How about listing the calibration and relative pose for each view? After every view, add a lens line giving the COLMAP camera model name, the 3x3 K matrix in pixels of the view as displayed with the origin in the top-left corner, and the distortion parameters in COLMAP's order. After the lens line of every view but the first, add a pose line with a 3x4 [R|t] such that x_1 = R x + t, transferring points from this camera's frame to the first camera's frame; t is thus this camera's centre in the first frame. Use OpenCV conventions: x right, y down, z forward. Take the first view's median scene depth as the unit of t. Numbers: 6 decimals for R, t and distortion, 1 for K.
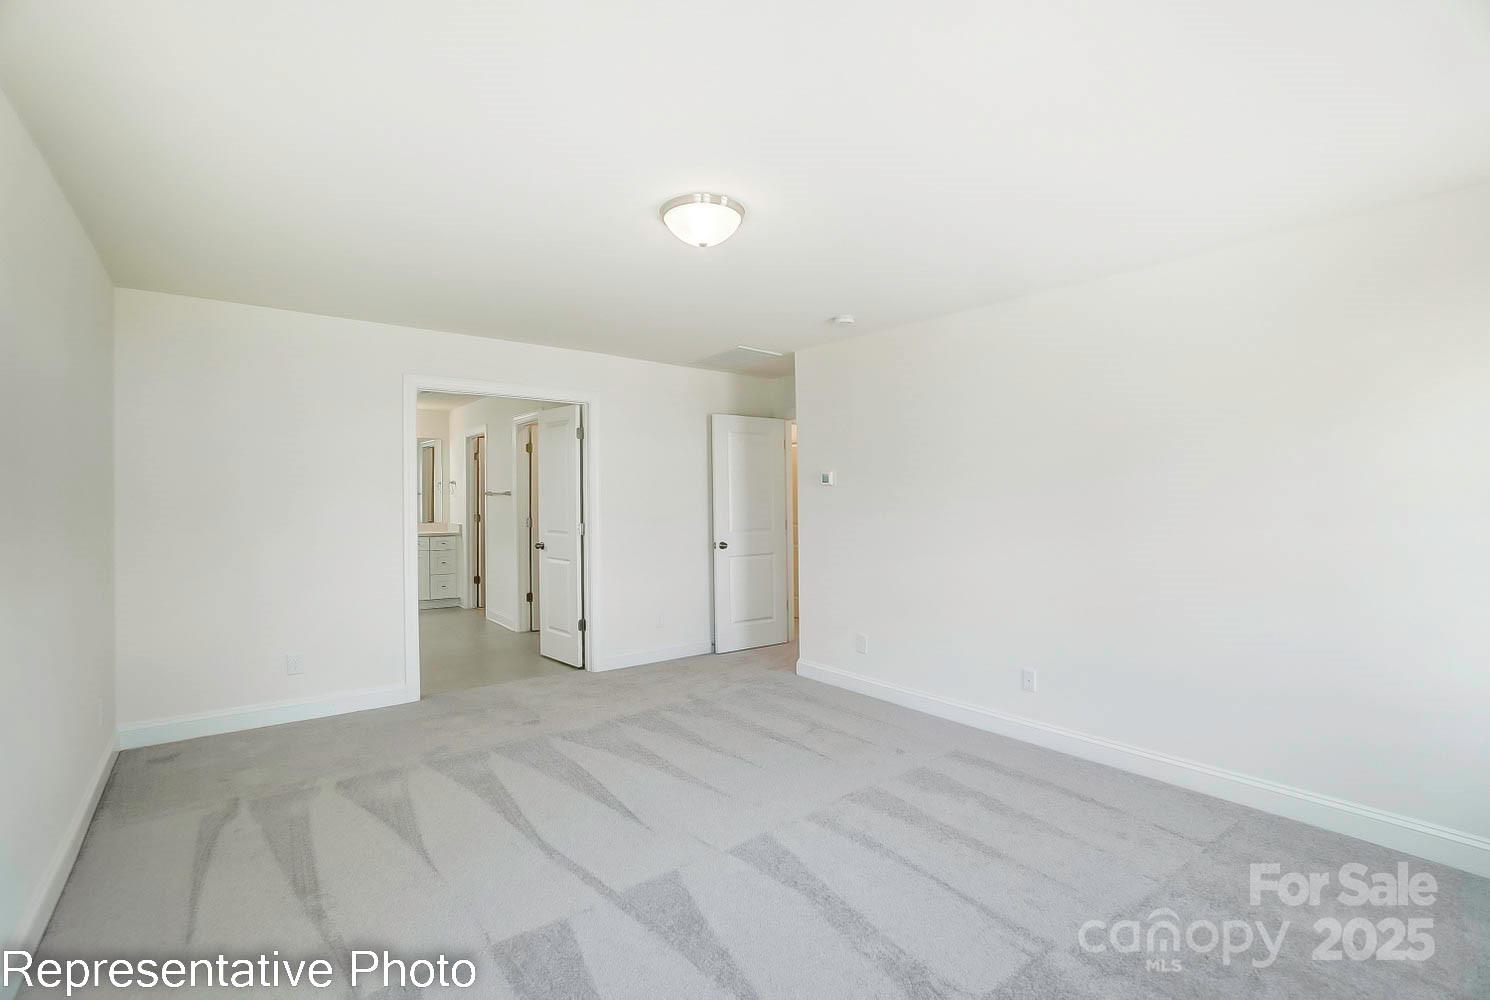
lens RADIAL K [[695.8, 0, 745.0], [0, 695.8, 500.0], [0, 0, 1]] dist [-0.028000, 0.000066]
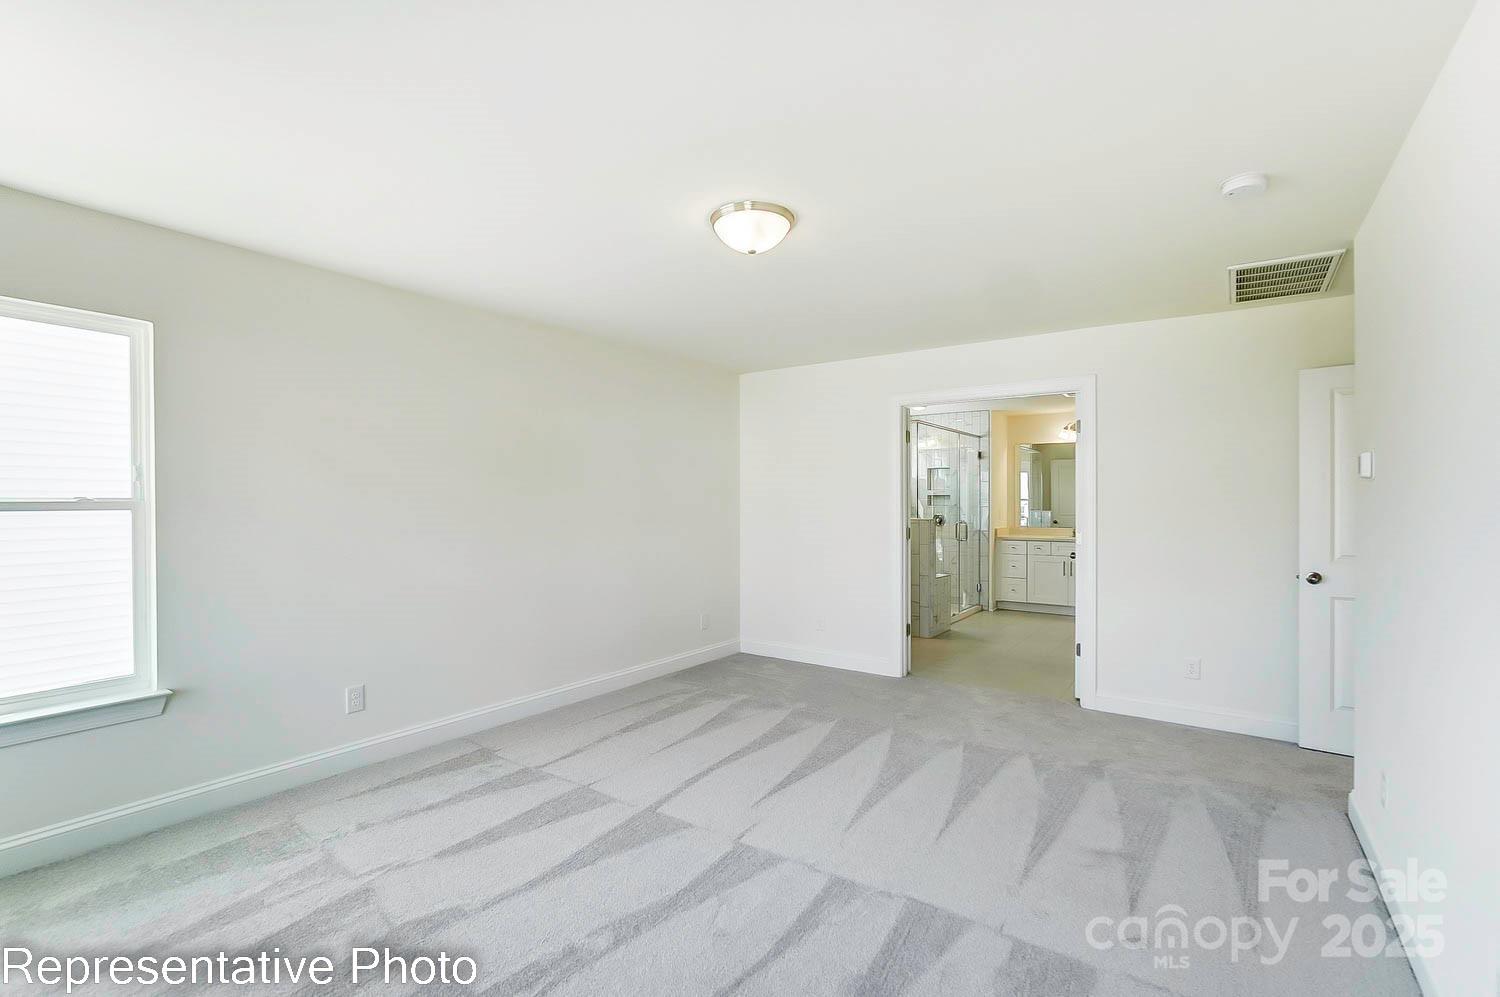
lens RADIAL K [[670.5, 0, 723.2], [0, 670.5, 511.1], [0, 0, 1]] dist [-0.000699, 0.000146]
pose [[0.266210, 0.015802, -0.963785, 0.694124], [-0.008298, 0.999866, 0.014102, 0.000572], [0.963879, 0.004244, 0.266306, 0.545379]]
